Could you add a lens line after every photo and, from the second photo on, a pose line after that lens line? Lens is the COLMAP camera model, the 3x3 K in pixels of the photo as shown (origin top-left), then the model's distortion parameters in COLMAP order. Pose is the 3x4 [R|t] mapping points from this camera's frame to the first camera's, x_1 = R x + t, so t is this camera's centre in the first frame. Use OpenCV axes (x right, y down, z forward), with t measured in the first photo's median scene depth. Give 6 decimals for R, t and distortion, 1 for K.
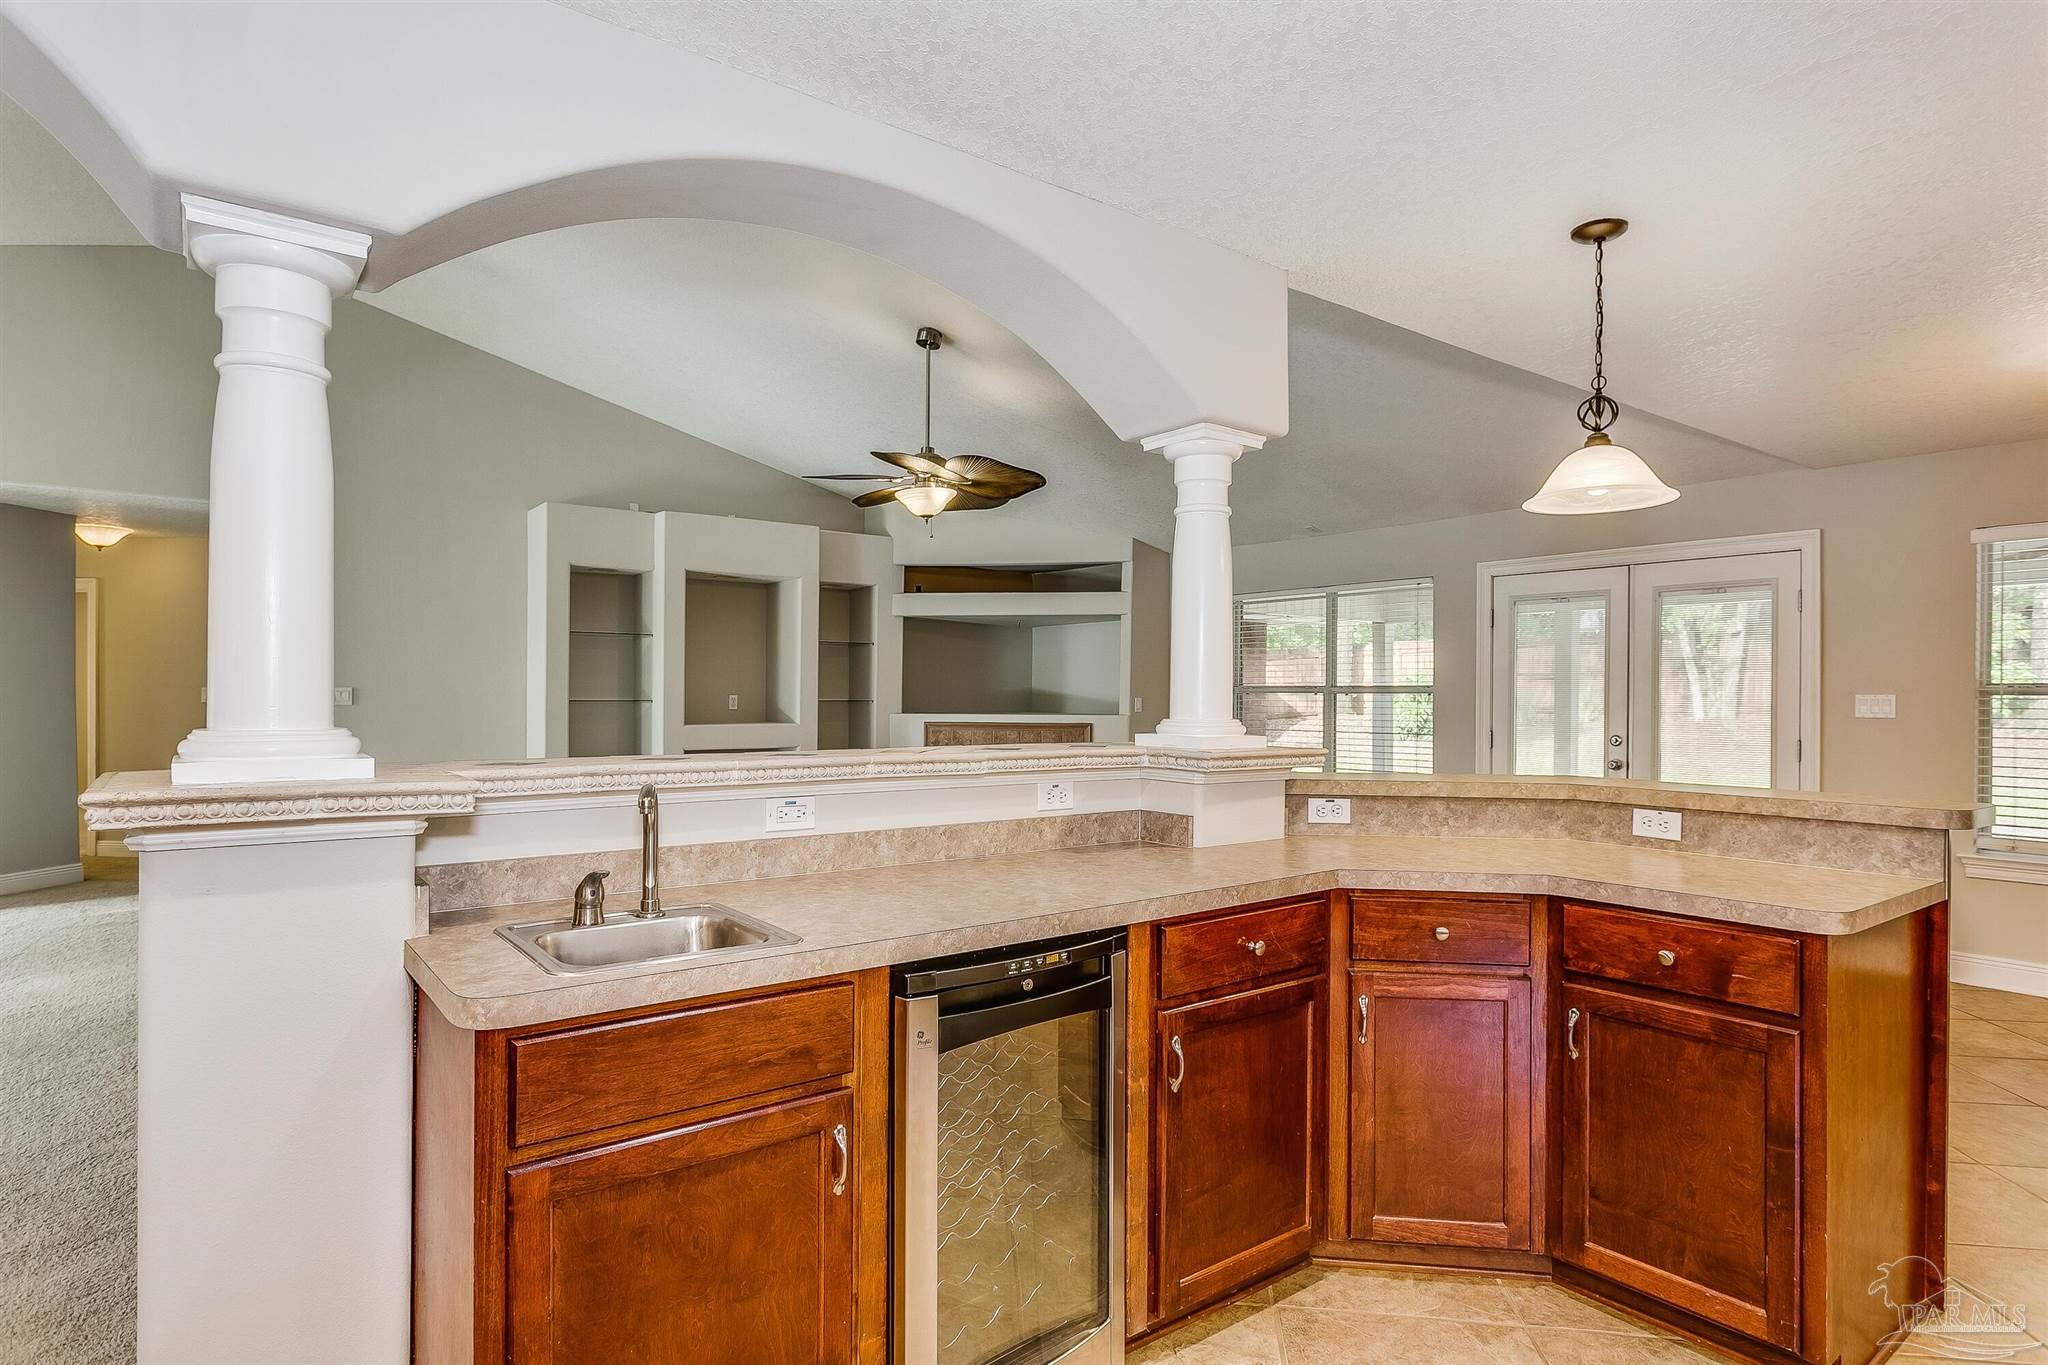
lens RADIAL K [[1113.7, 0, 1017.2], [0, 1113.7, 691.3], [0, 0, 1]] dist [0.001632, 0.001010]
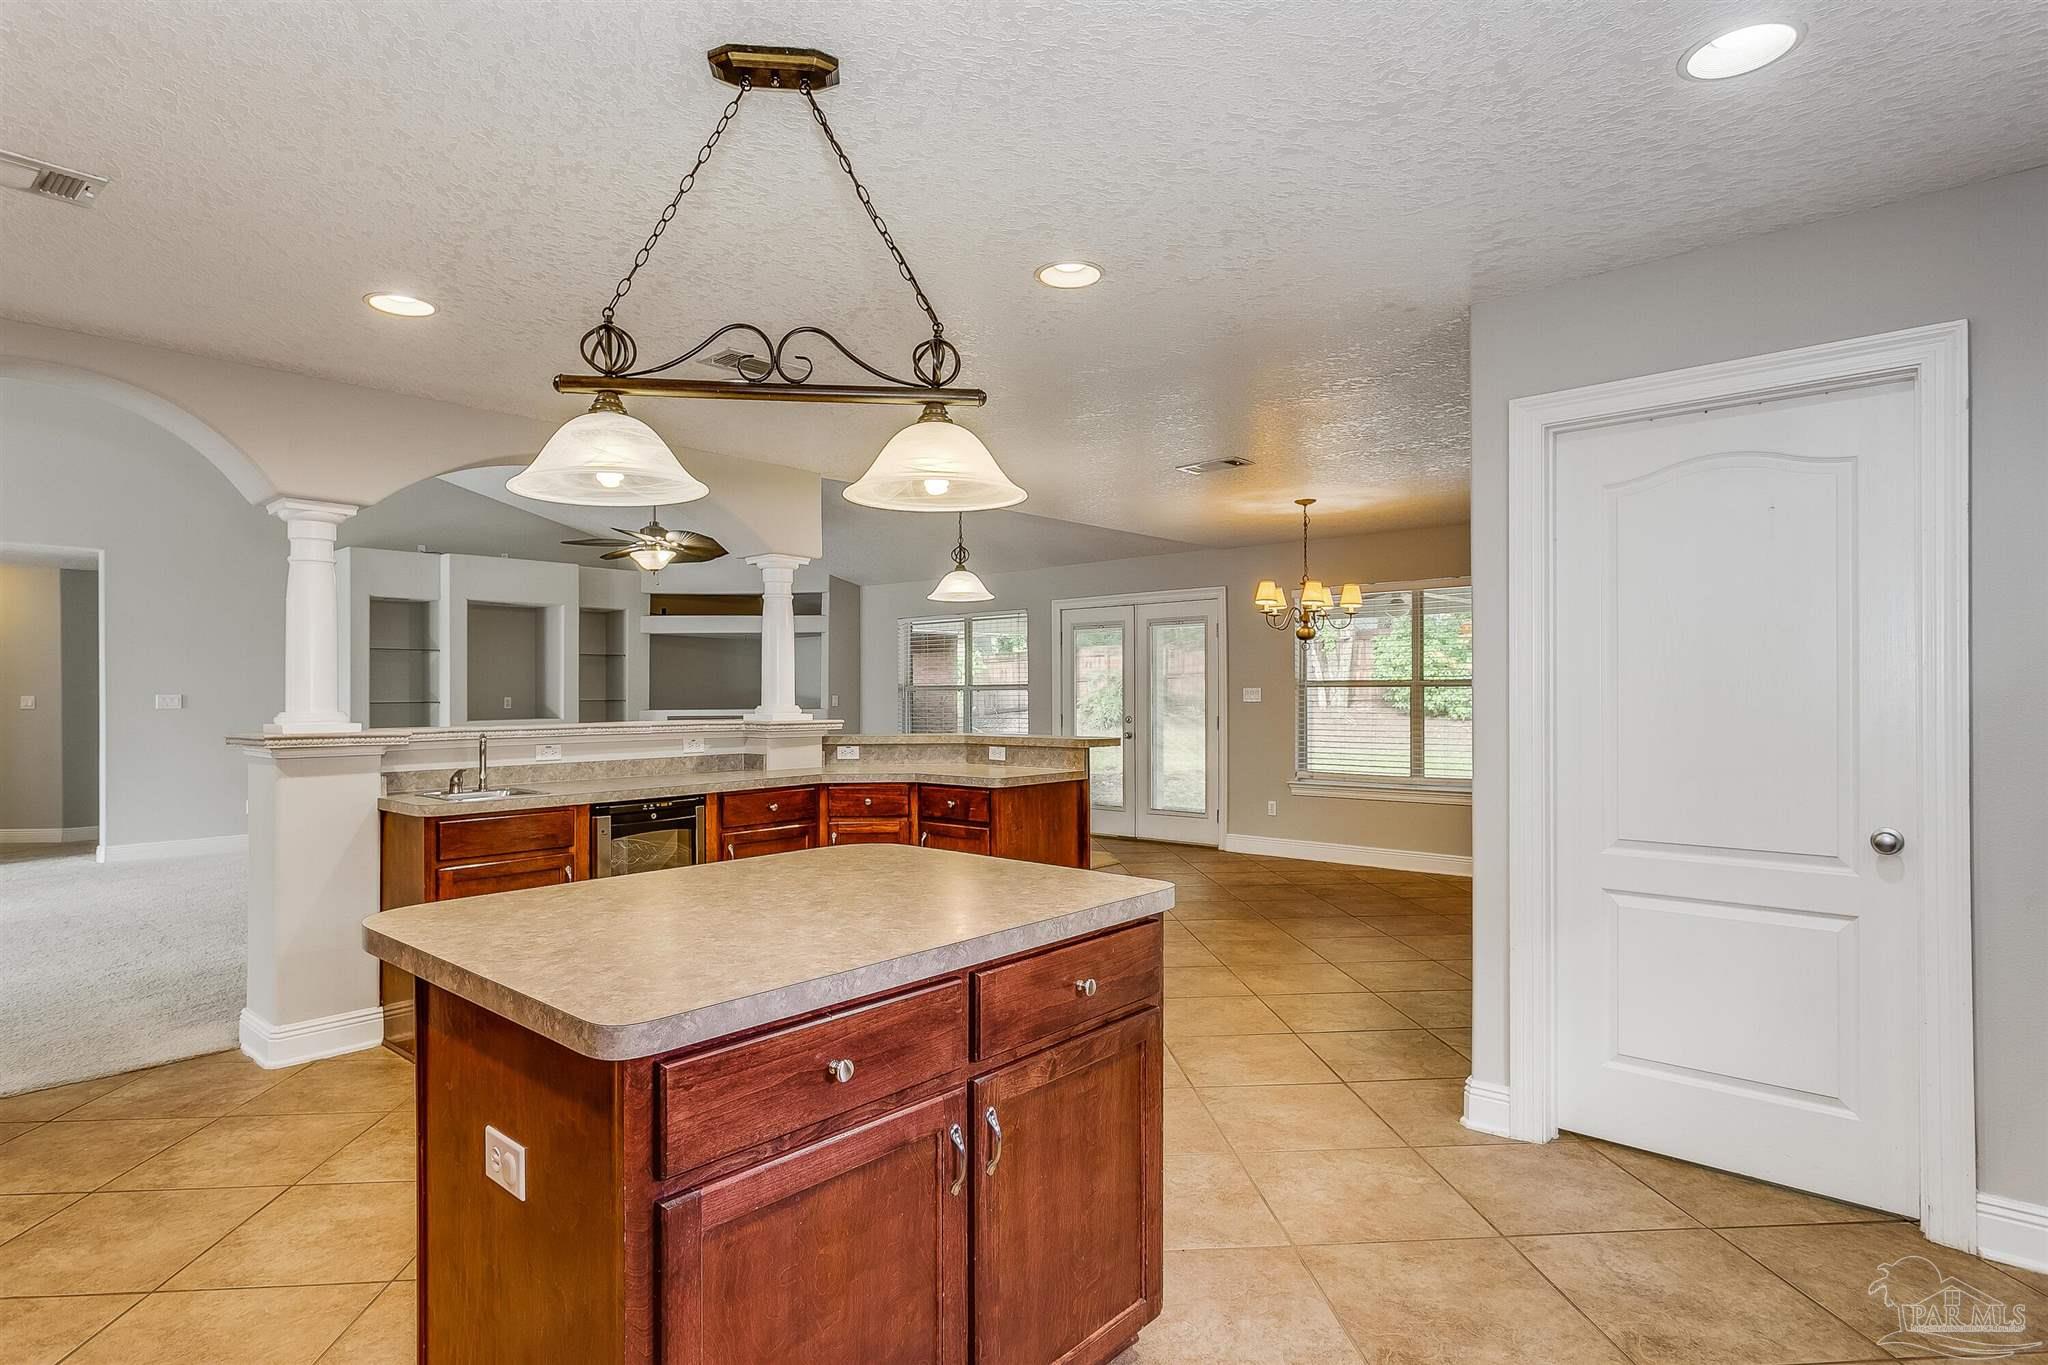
lens RADIAL K [[1090.8, 0, 1011.0], [0, 1090.8, 683.9], [0, 0, 1]] dist [0.006679, -0.000193]
pose [[0.982189, -0.010076, 0.187624, 0.090184], [0.011090, 0.999929, -0.004354, 0.000091], [-0.187567, 0.006357, 0.982231, -0.398753]]
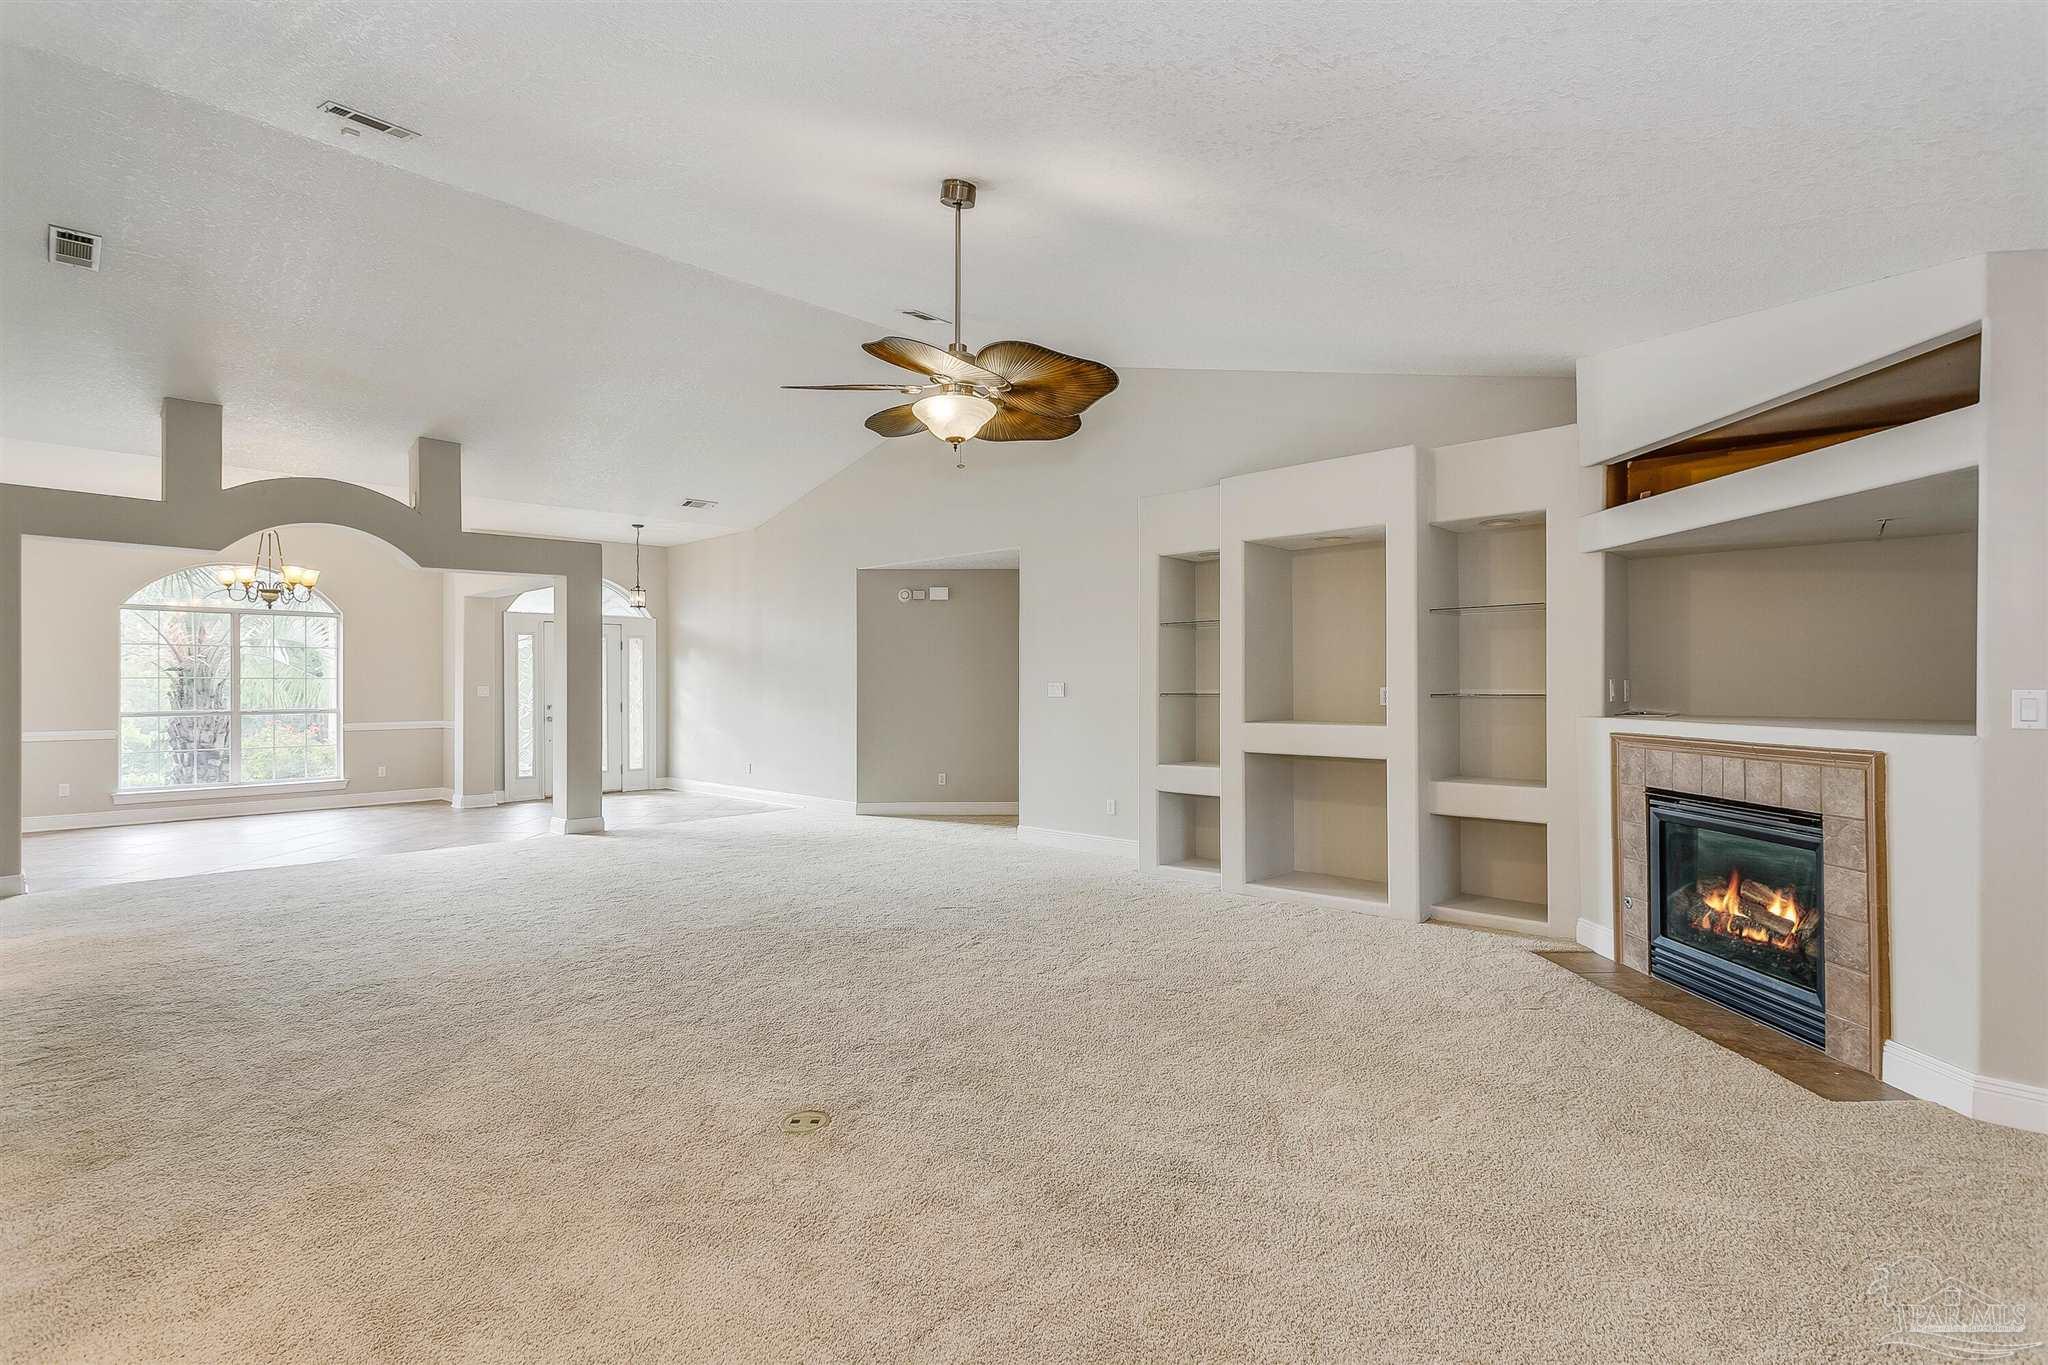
lens RADIAL K [[977.6, 0, 1012.2], [0, 977.6, 683.4], [0, 0, 1]] dist [0.005621, 0.001402]
pose [[0.143280, -0.008794, -0.989643, 0.474827], [0.007611, 0.999941, -0.007783, 0.005493], [0.989653, -0.006417, 0.143339, 0.815075]]
